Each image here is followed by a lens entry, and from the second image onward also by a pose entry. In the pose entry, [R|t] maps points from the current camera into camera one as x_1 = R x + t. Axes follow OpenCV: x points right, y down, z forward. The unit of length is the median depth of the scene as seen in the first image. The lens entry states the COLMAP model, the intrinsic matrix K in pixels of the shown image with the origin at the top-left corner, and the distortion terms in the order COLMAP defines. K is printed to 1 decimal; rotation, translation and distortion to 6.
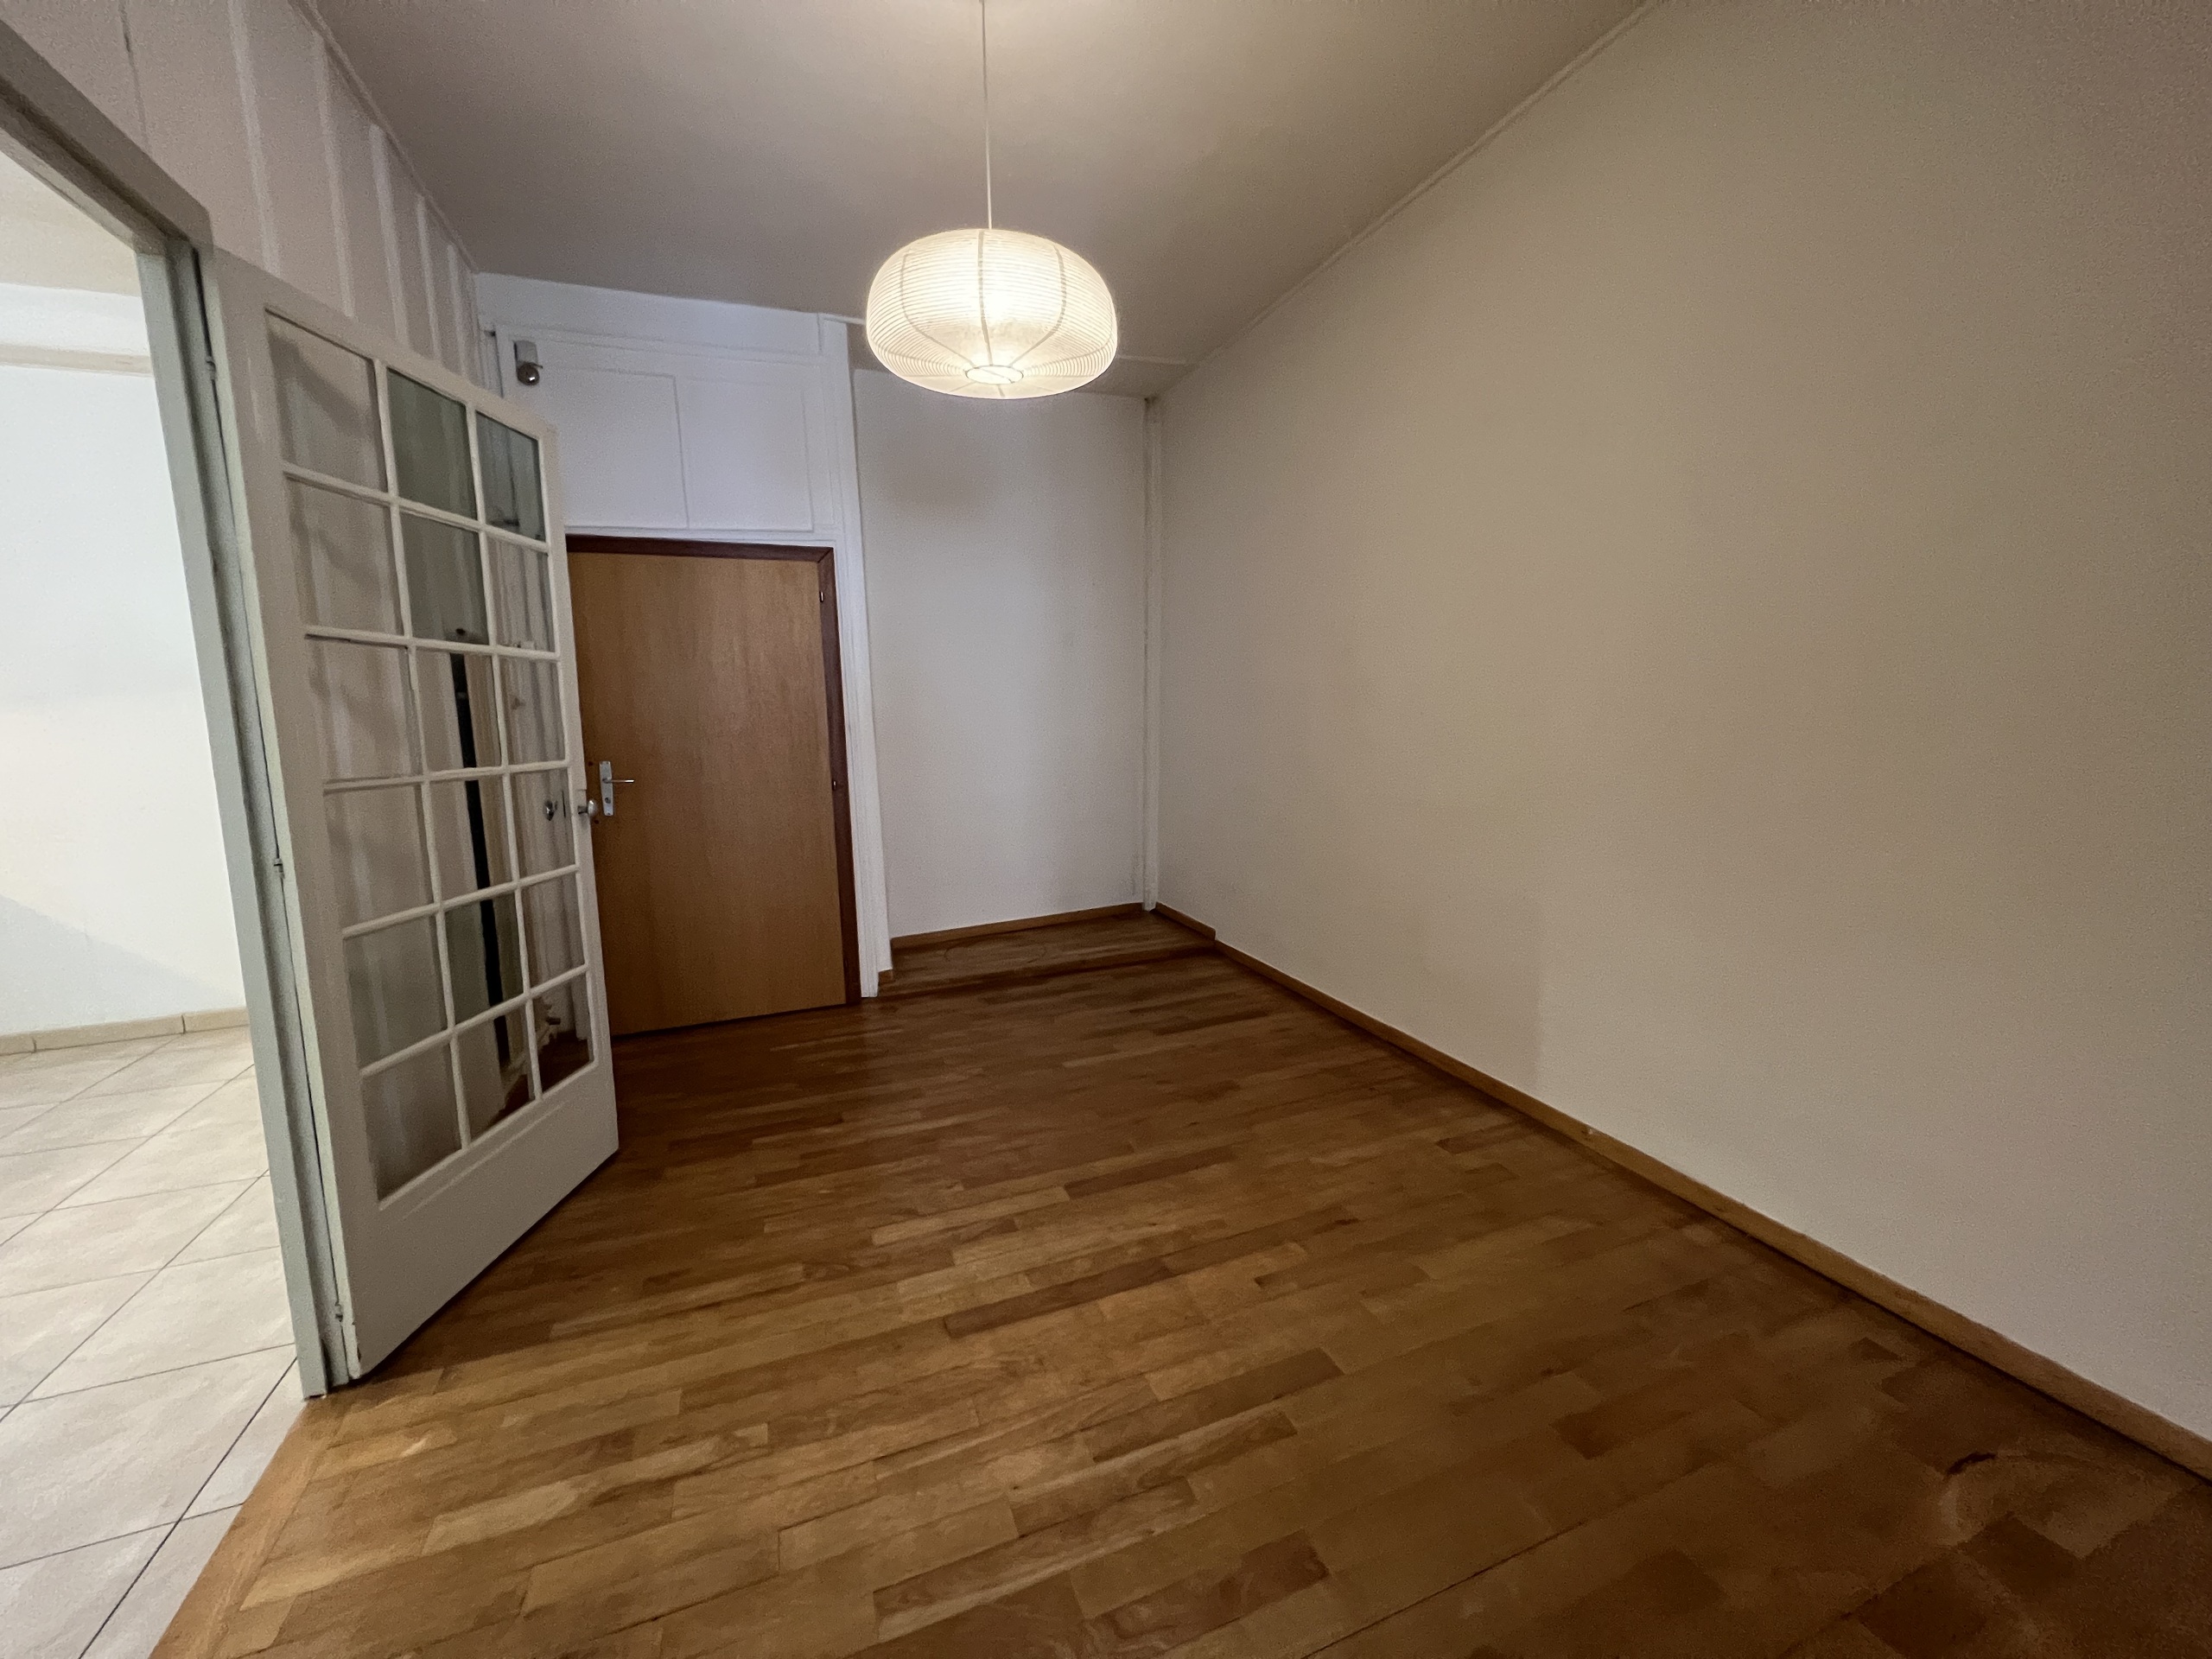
lens RADIAL K [[906.3, 0, 1098.9], [0, 906.3, 824.4], [0, 0, 1]] dist [-0.001103, -0.000257]
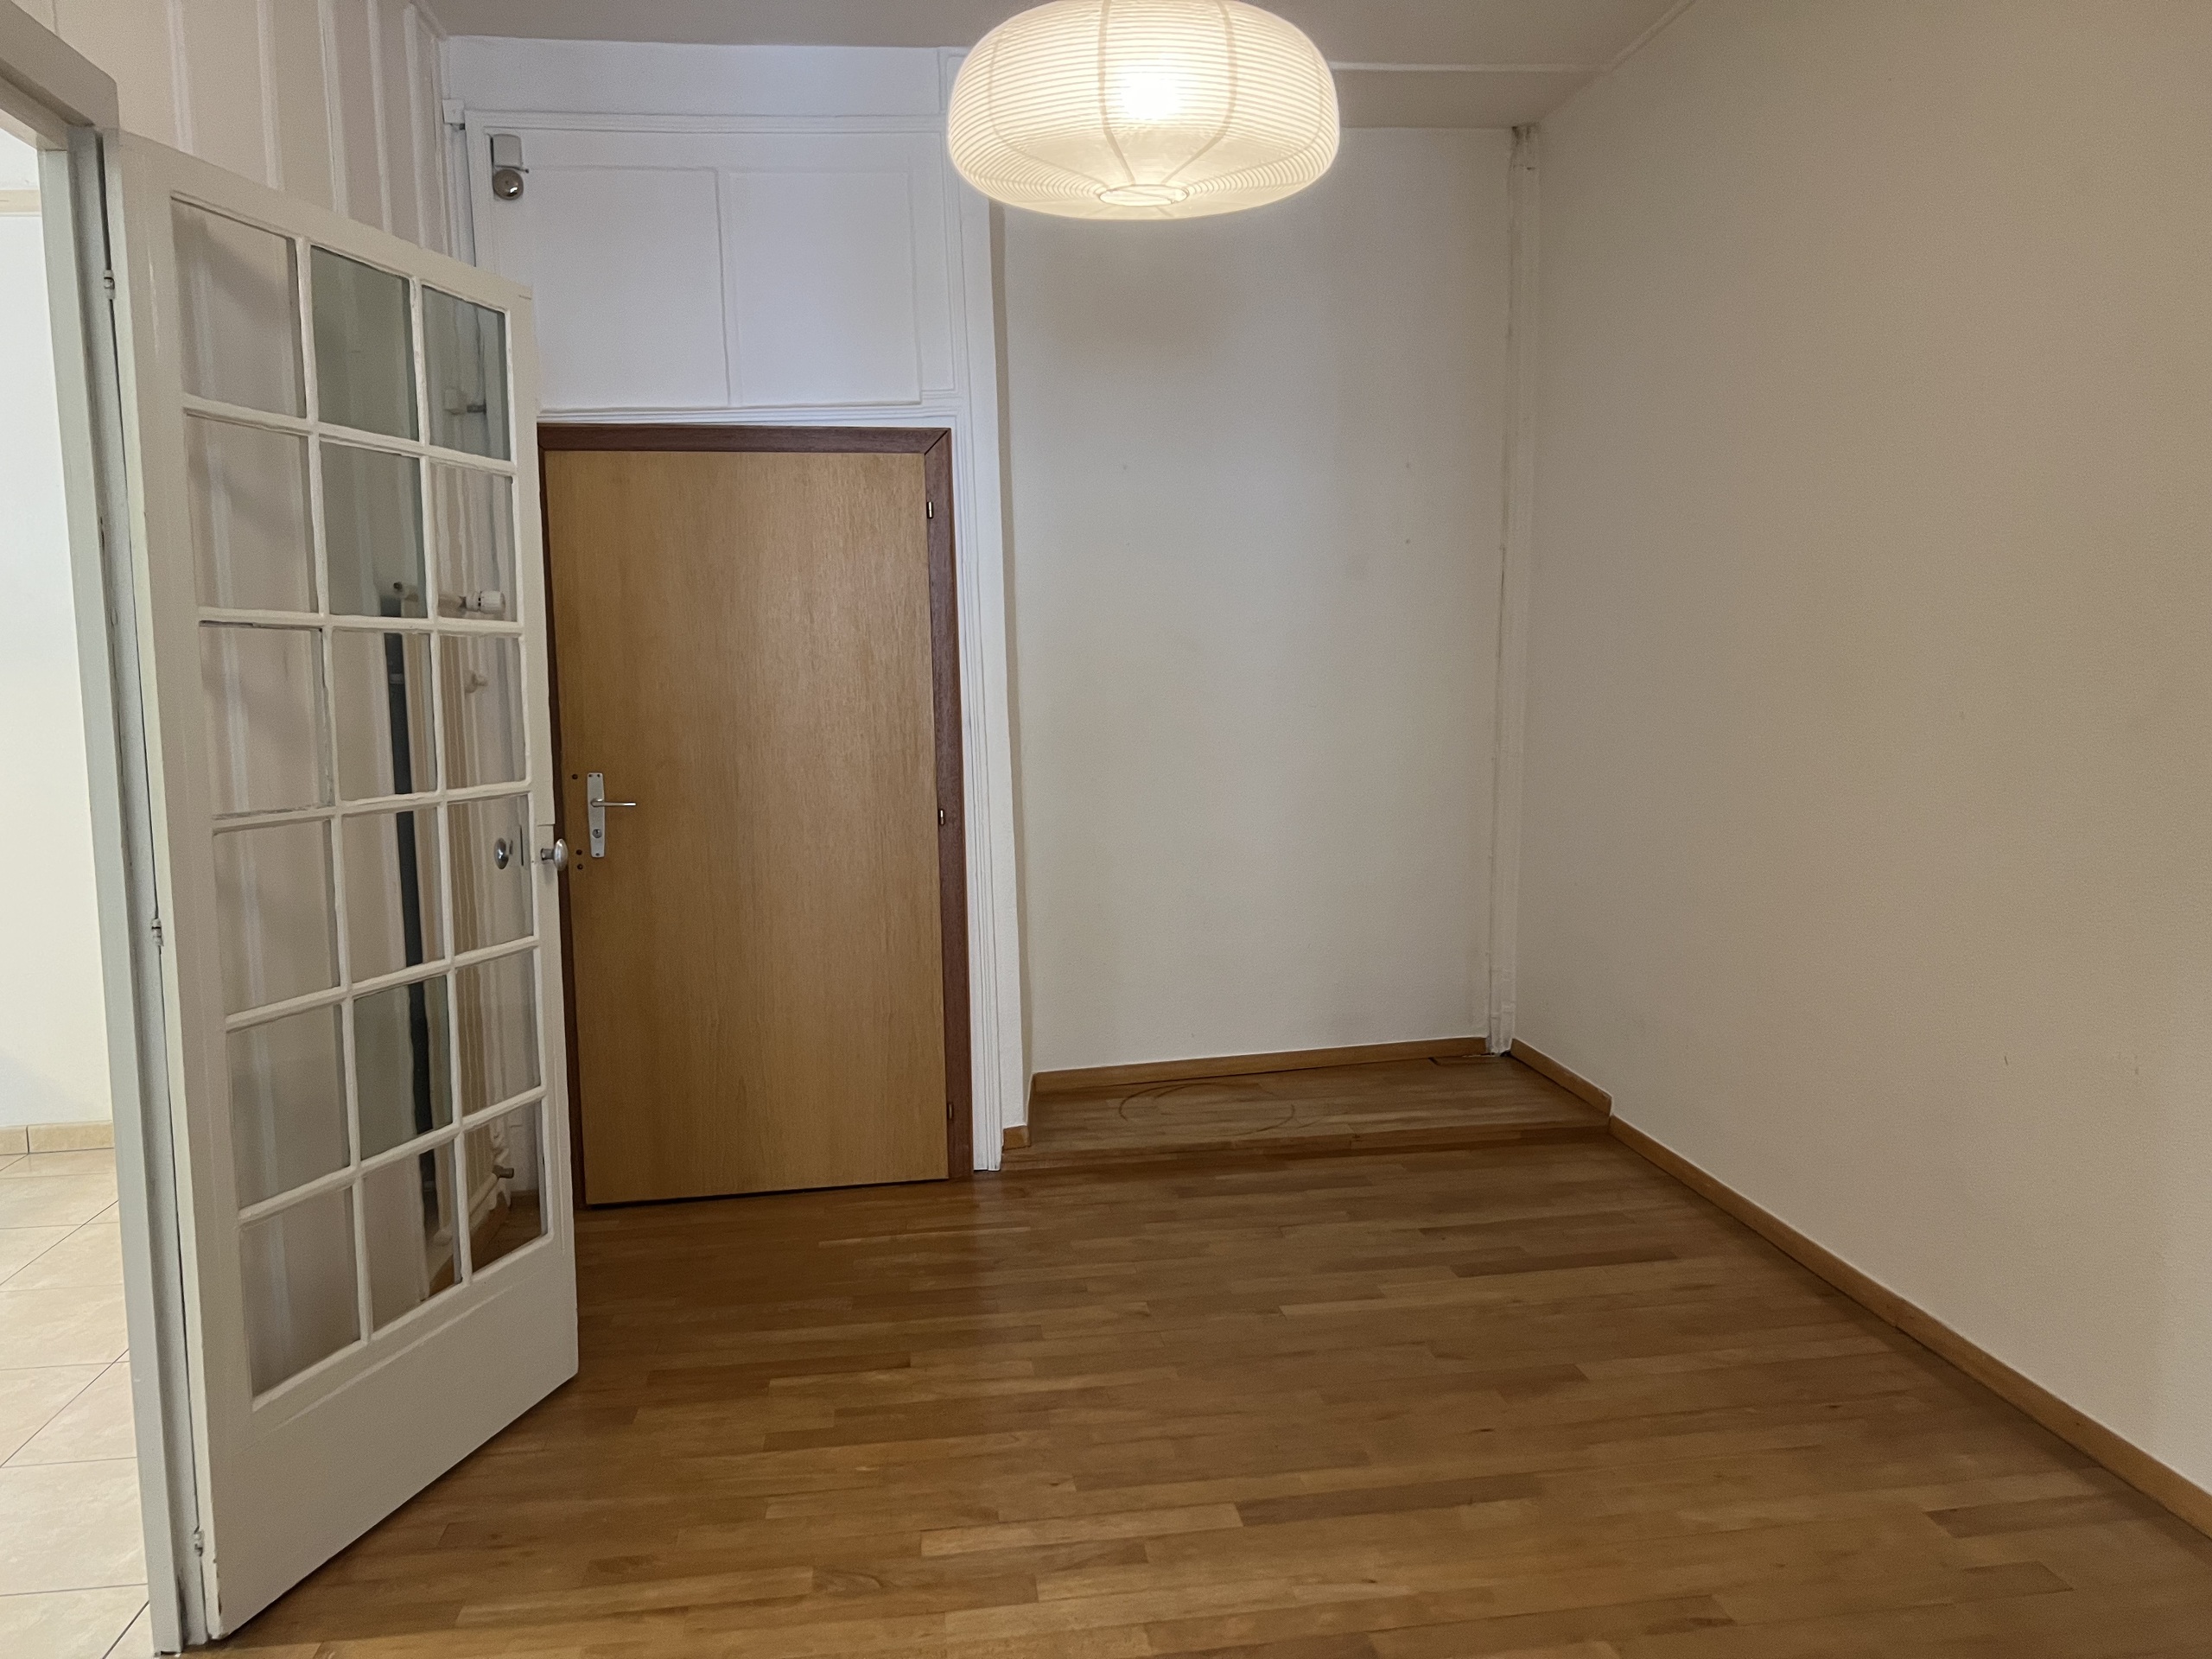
lens RADIAL K [[1726.7, 0, 1106.0], [0, 1726.7, 829.5], [0, 0, 1]] dist [0.063878, -0.081942]
pose [[0.971539, 0.026405, -0.235403, 0.134454], [-0.032043, 0.999283, -0.020156, -0.022163], [0.234702, 0.027125, 0.971689, -0.153106]]
